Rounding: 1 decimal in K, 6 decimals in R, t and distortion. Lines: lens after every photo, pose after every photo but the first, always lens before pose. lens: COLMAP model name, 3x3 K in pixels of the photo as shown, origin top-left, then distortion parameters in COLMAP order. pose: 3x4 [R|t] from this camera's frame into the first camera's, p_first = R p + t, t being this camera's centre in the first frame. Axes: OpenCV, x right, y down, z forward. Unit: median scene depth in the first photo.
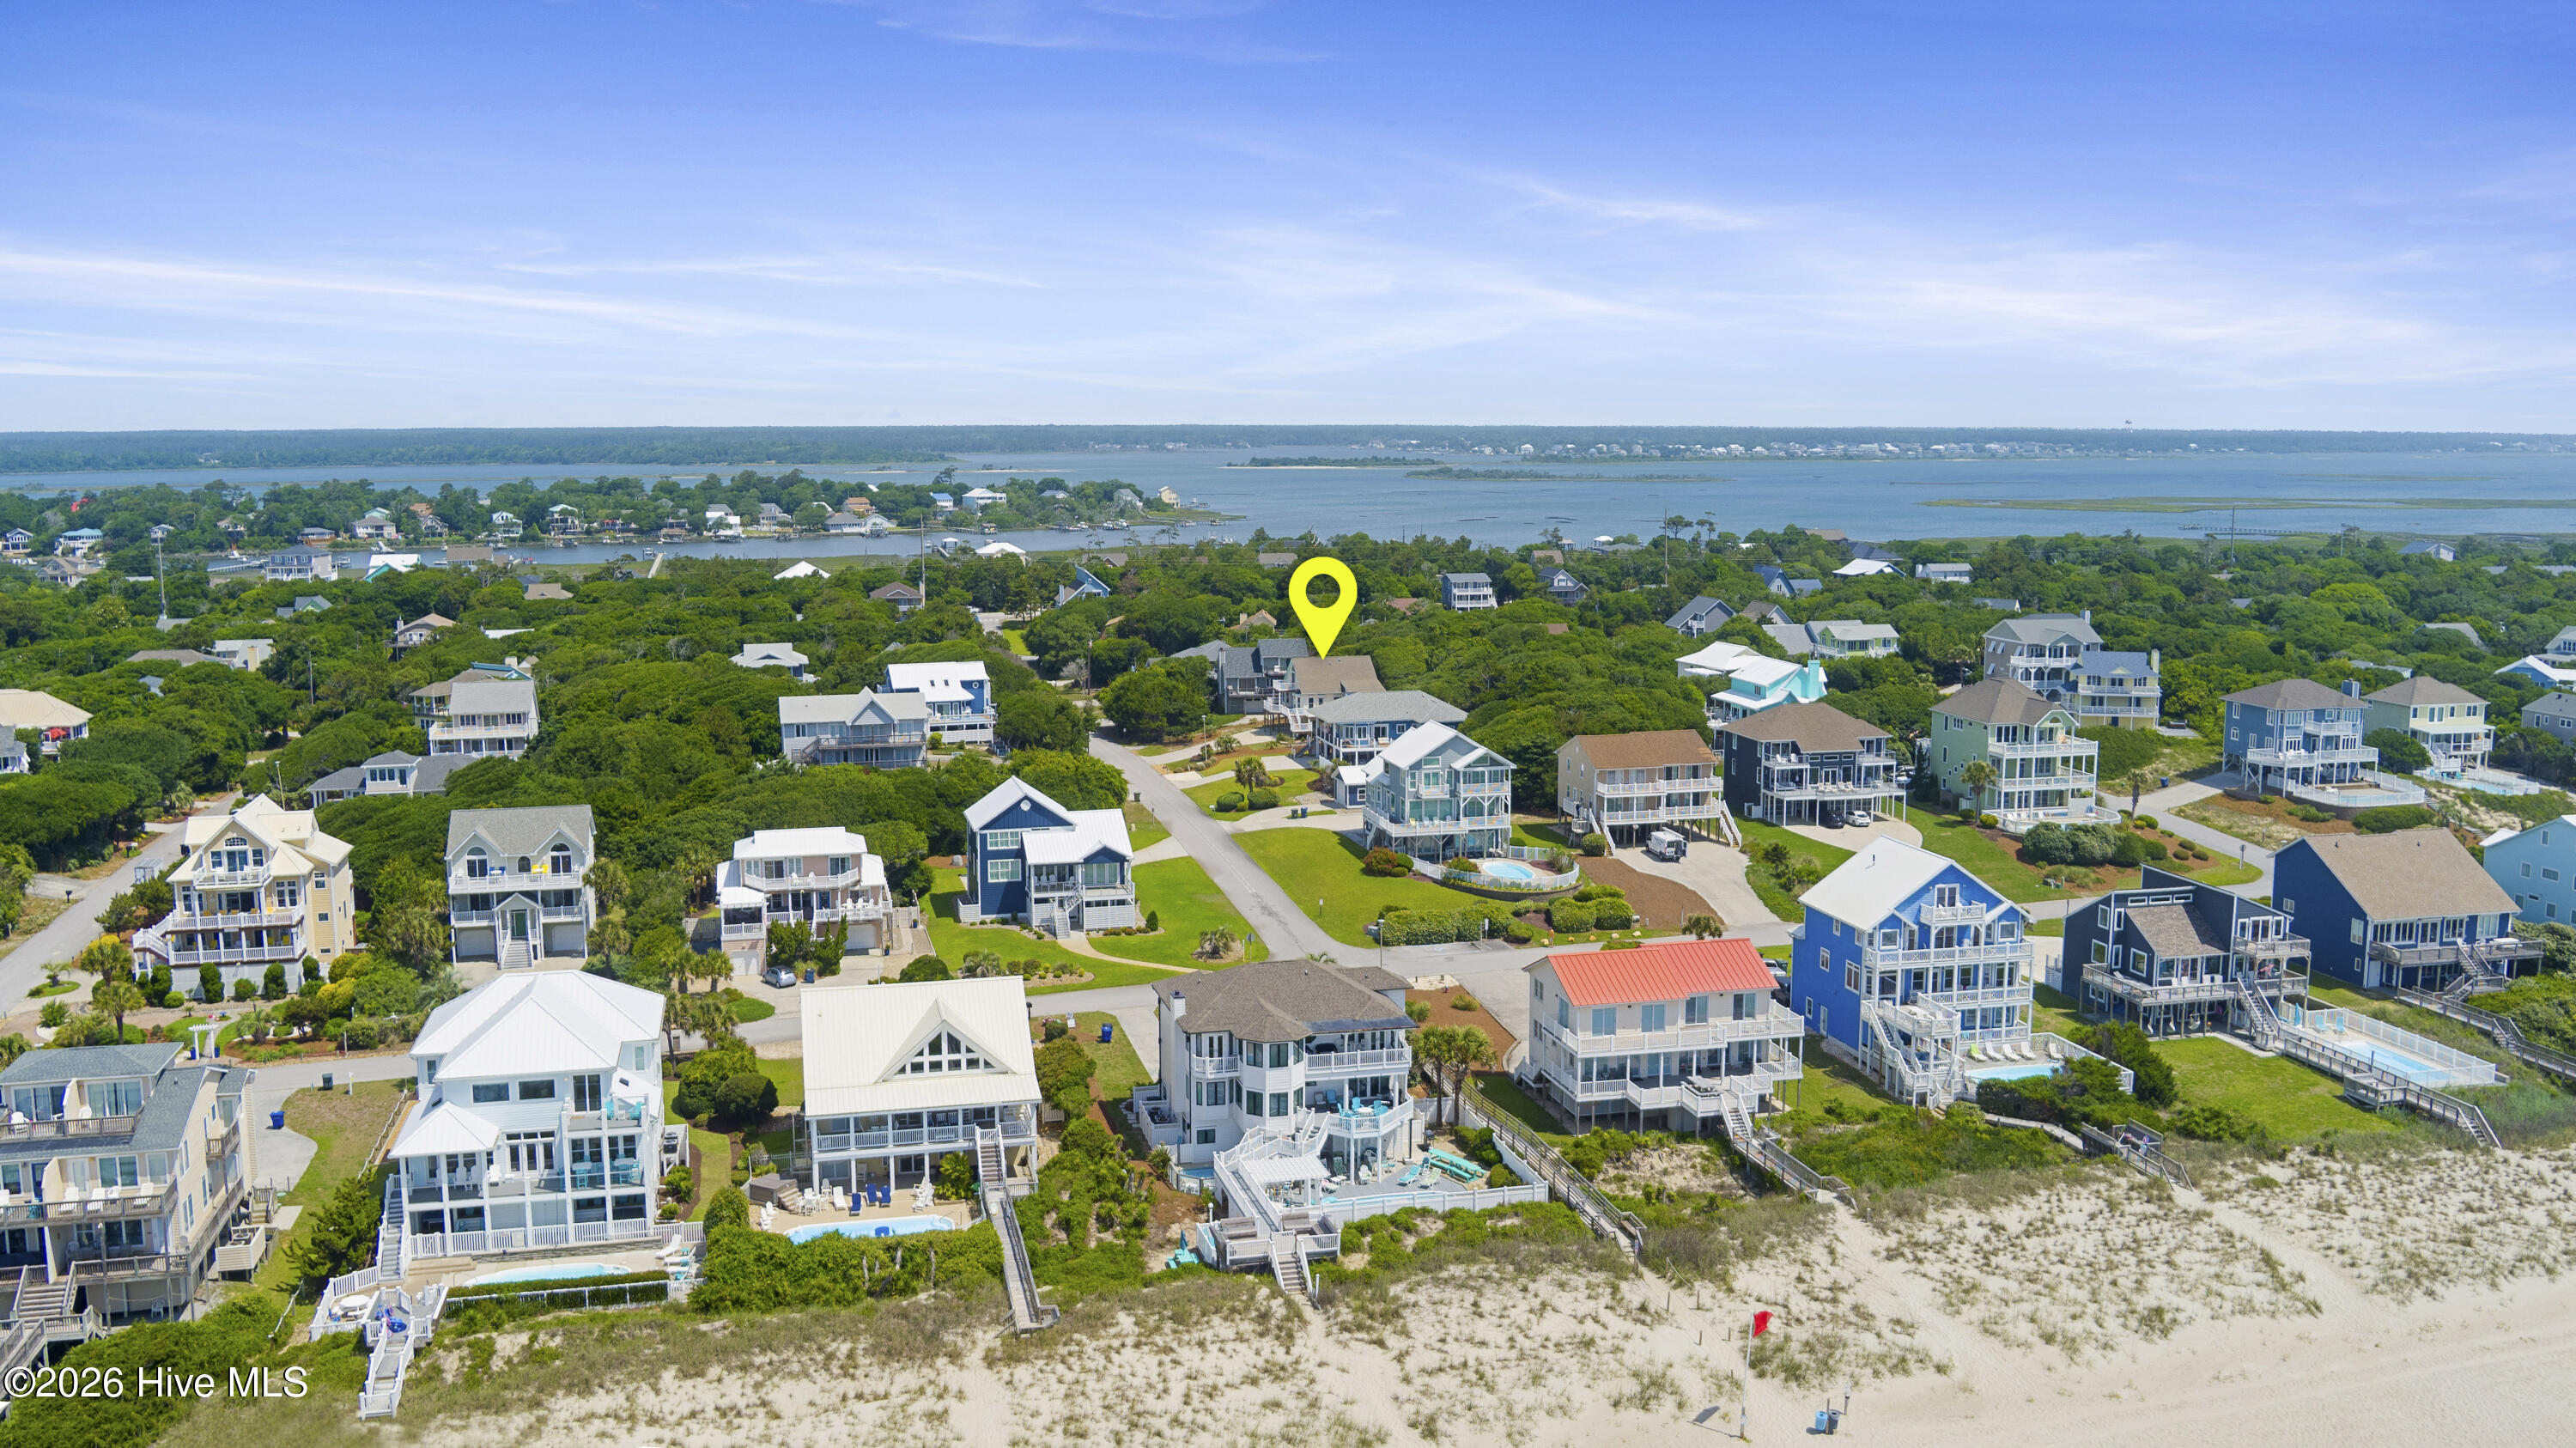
lens RADIAL K [[2218.3, 0, 1288.0], [0, 2218.3, 724.0], [0, 0, 1]] dist [-0.045805, 0.013232]
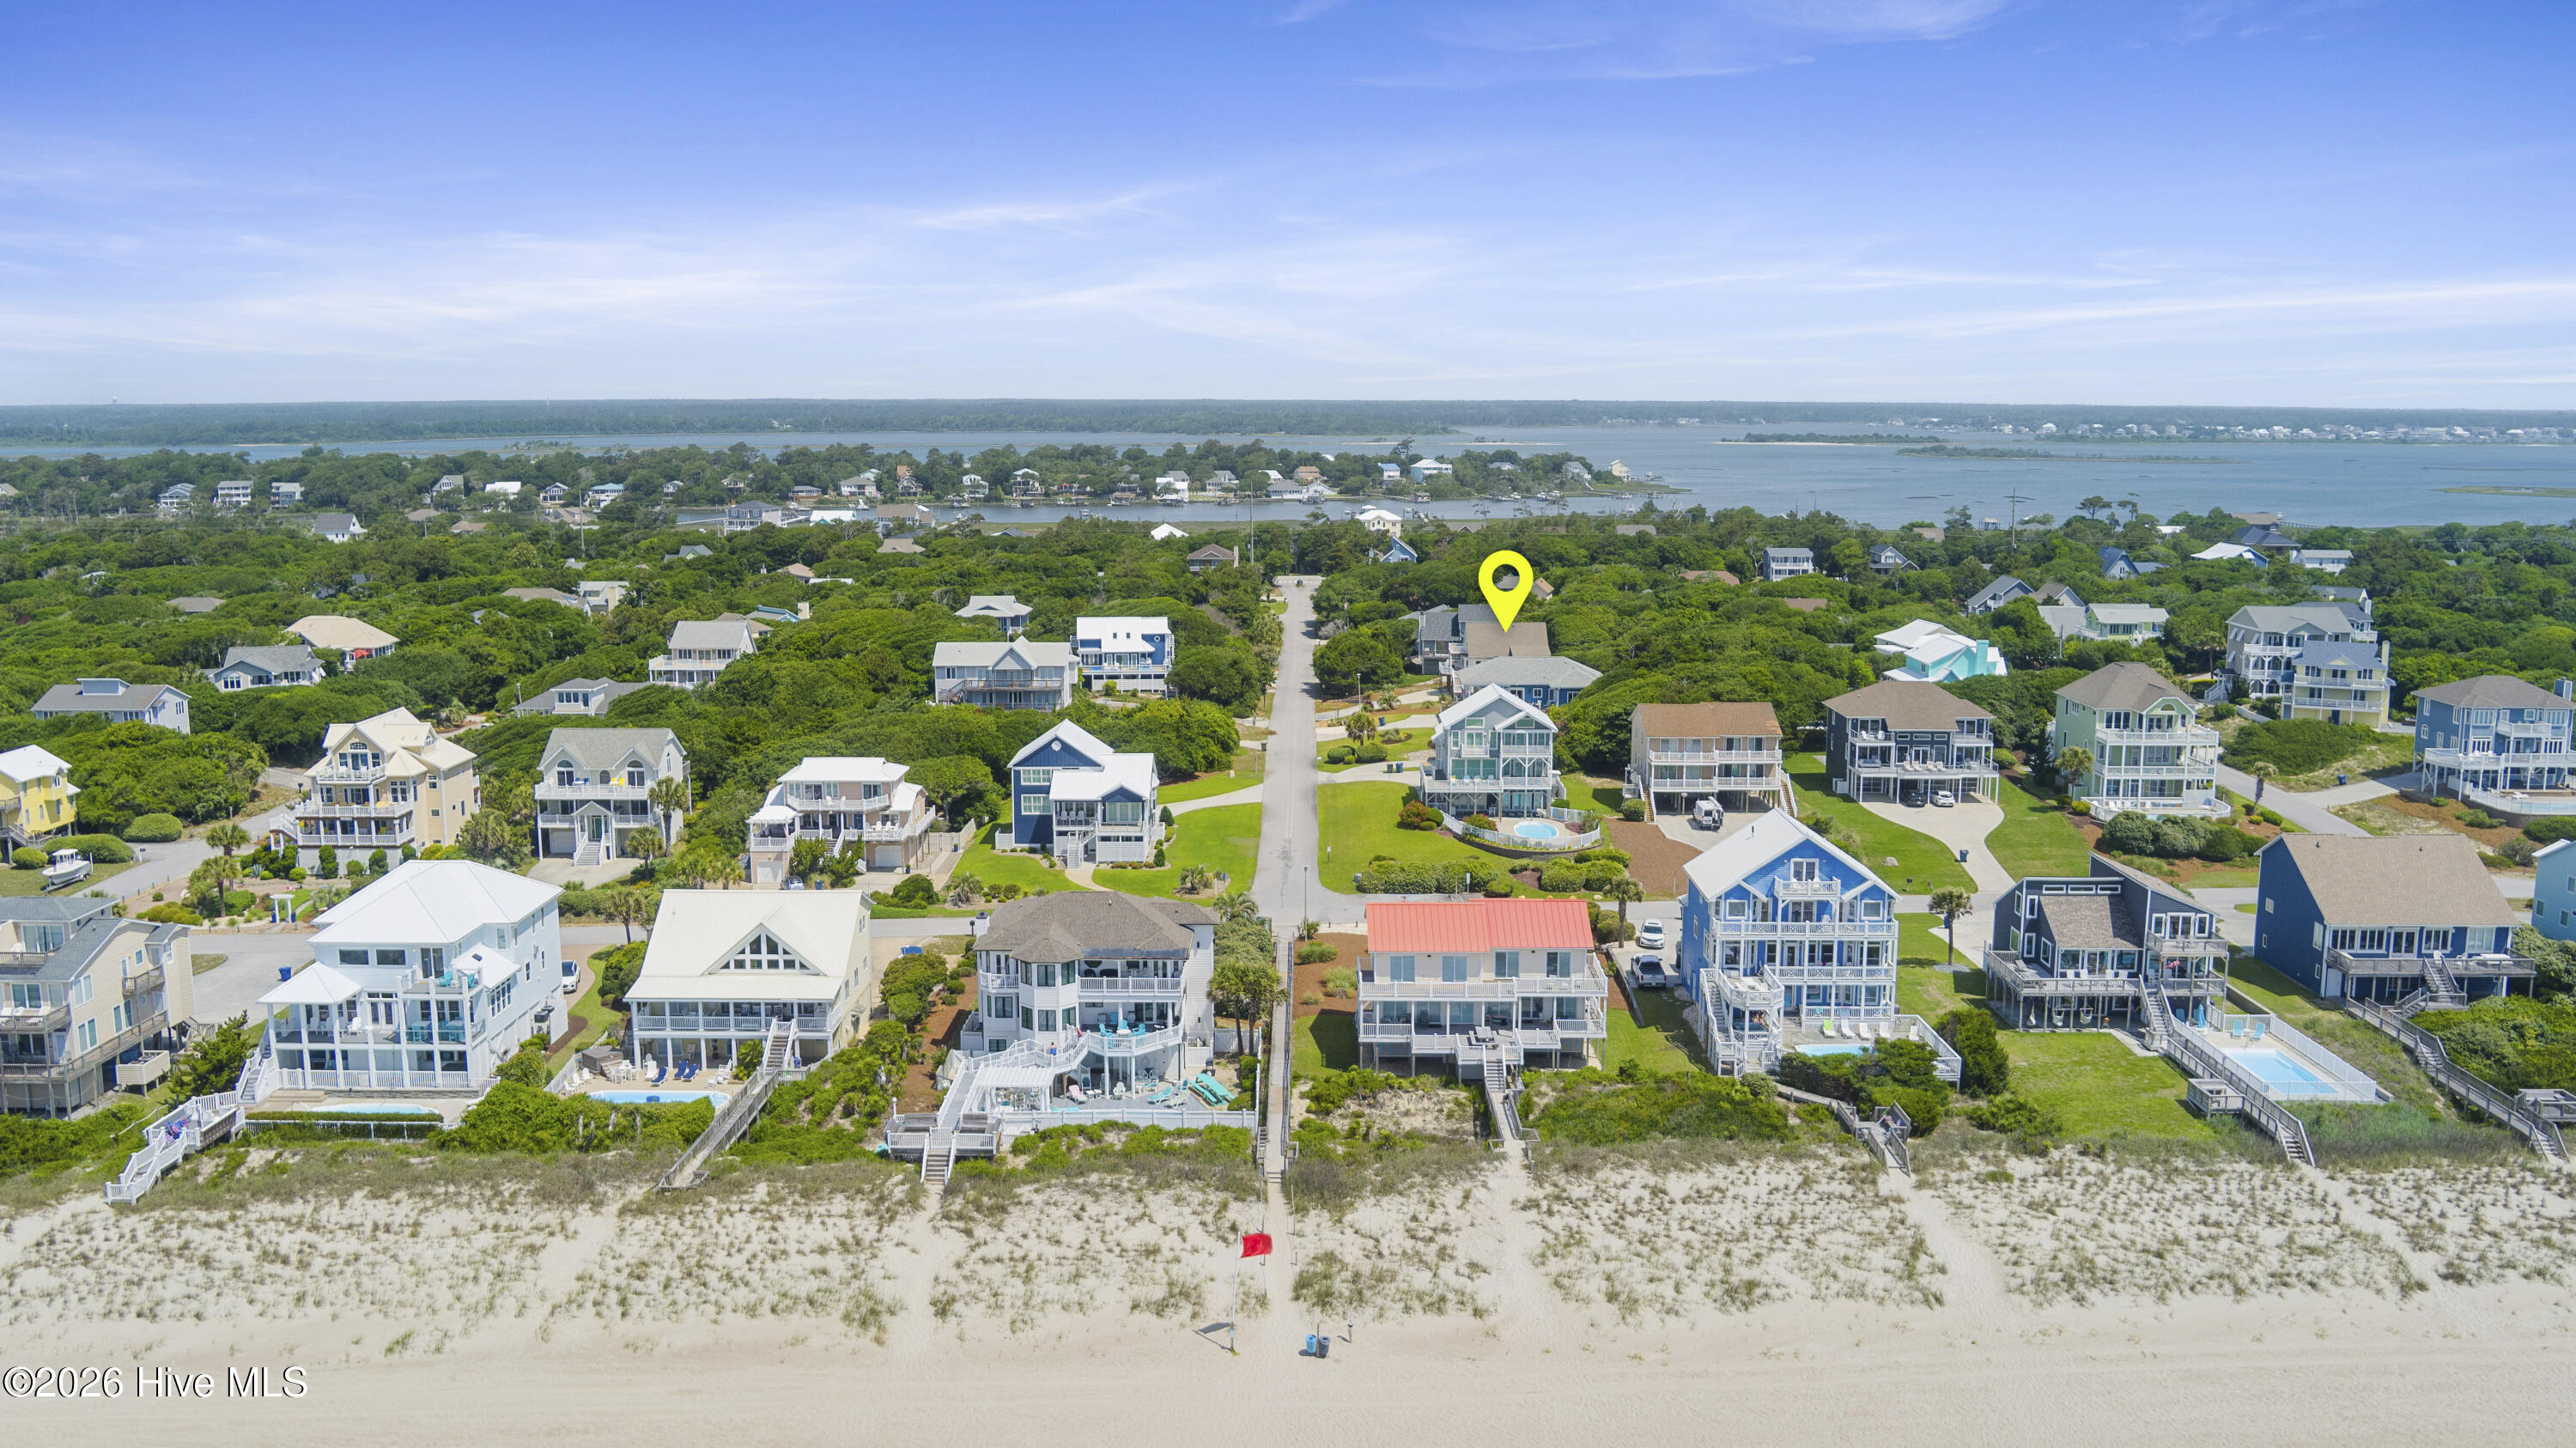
lens RADIAL K [[2132.4, 0, 1288.0], [0, 2132.4, 724.0], [0, 0, 1]] dist [-0.045929, 0.013389]
pose [[0.970557, 0.040364, -0.237466, 0.253993], [-0.036305, 0.999111, 0.021446, -0.000692], [0.238121, -0.012193, 0.971159, 0.007912]]
